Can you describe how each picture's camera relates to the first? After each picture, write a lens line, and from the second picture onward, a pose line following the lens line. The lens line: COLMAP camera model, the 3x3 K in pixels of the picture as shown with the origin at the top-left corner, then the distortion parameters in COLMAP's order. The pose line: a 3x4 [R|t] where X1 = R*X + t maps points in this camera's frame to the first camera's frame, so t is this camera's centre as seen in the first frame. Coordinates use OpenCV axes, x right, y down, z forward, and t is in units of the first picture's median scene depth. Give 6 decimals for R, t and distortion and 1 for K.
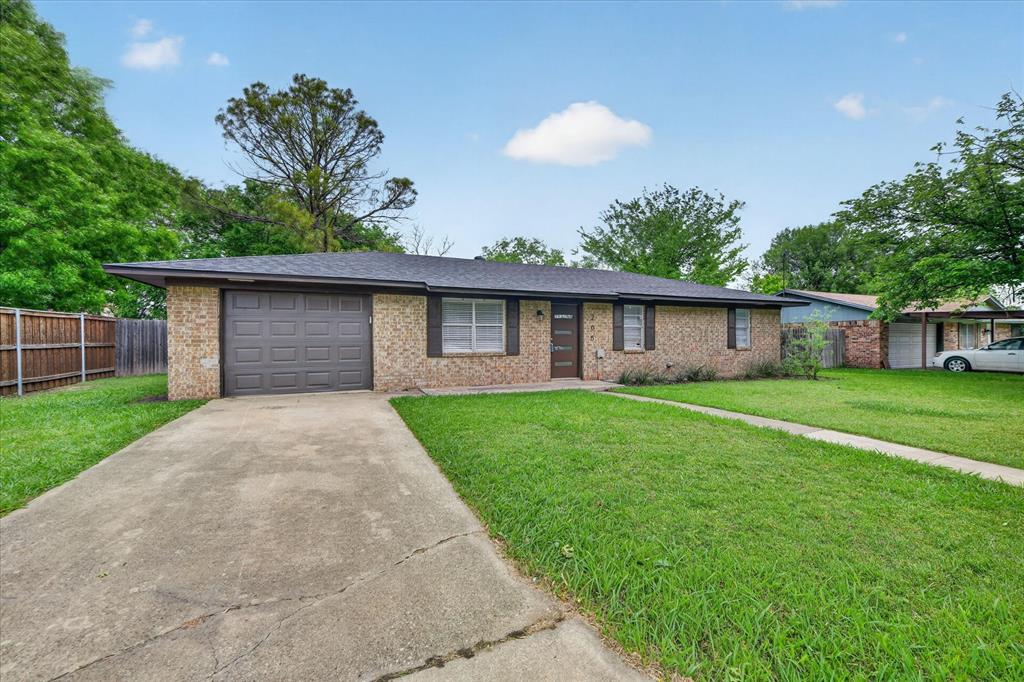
lens RADIAL K [[411.0, 0, 513.7], [0, 411.0, 338.1], [0, 0, 1]] dist [-0.009255, 0.000136]
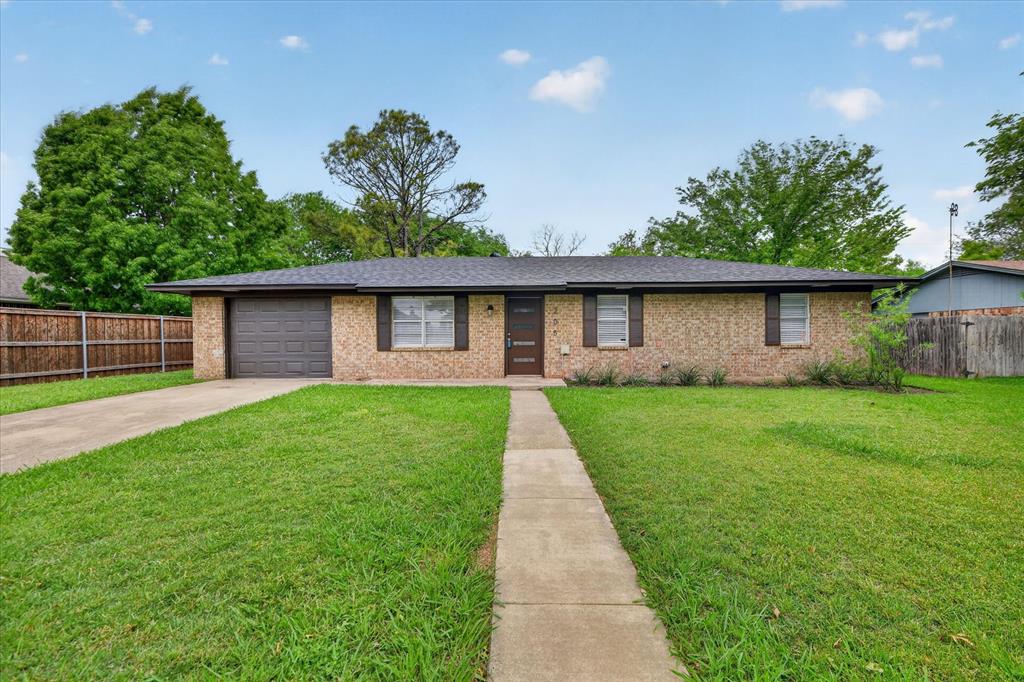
lens RADIAL K [[411.0, 0, 513.9], [0, 411.0, 340.3], [0, 0, 1]] dist [-0.009255, 0.000136]
pose [[0.908471, 0.001511, -0.417944, 0.523853], [0.004371, 0.999904, 0.013117, 0.004004], [0.417924, -0.013743, 0.908378, 0.130398]]
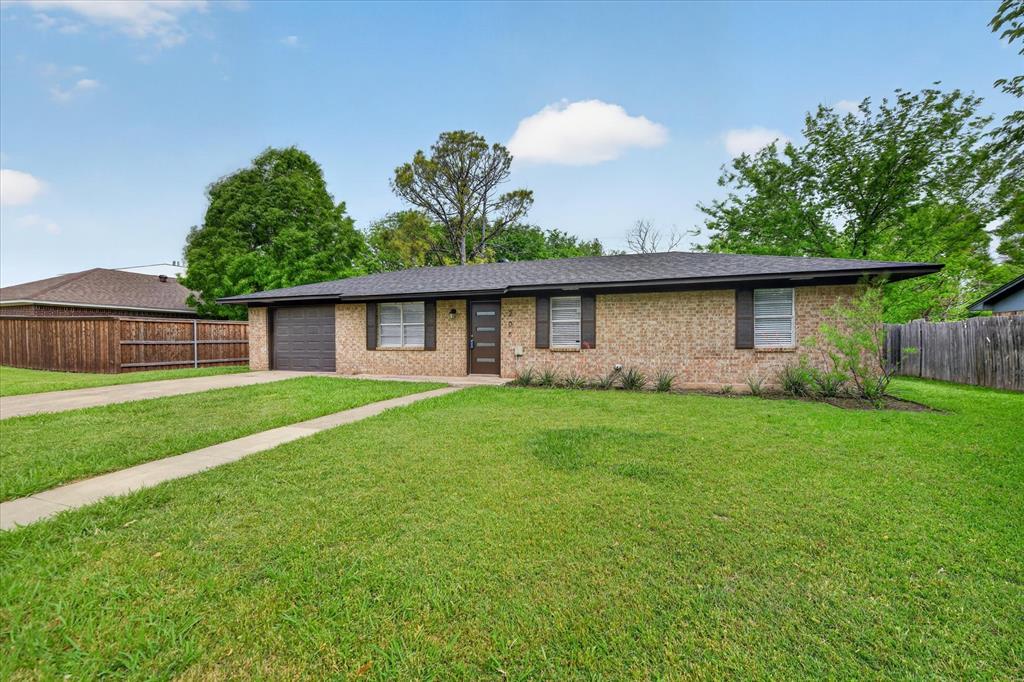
lens RADIAL K [[411.0, 0, 505.9], [0, 411.0, 340.8], [0, 0, 1]] dist [-0.009255, 0.000136]
pose [[0.733252, 0.003194, -0.679949, 0.892650], [0.002883, 0.999965, 0.007807, 0.006920], [0.679951, -0.007685, 0.733217, 0.305040]]
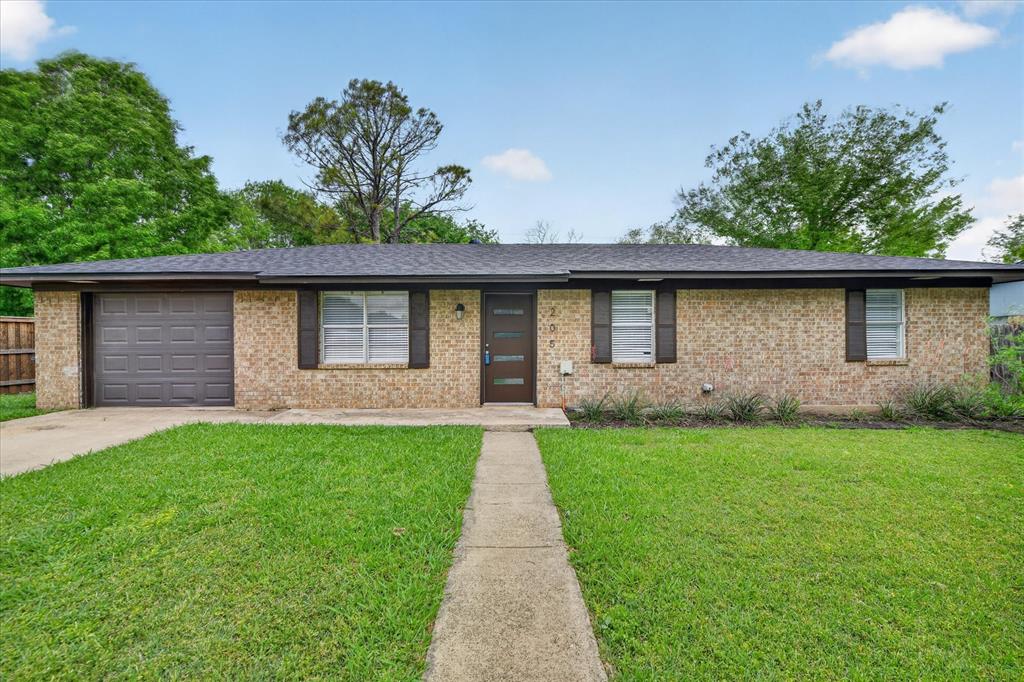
lens RADIAL K [[411.0, 0, 517.6], [0, 411.0, 336.6], [0, 0, 1]] dist [-0.009255, 0.000136]
pose [[0.915521, -0.003408, -0.402255, 0.428830], [0.002294, 0.999992, -0.003251, -0.009984], [0.402263, 0.002054, 0.915522, 0.405525]]
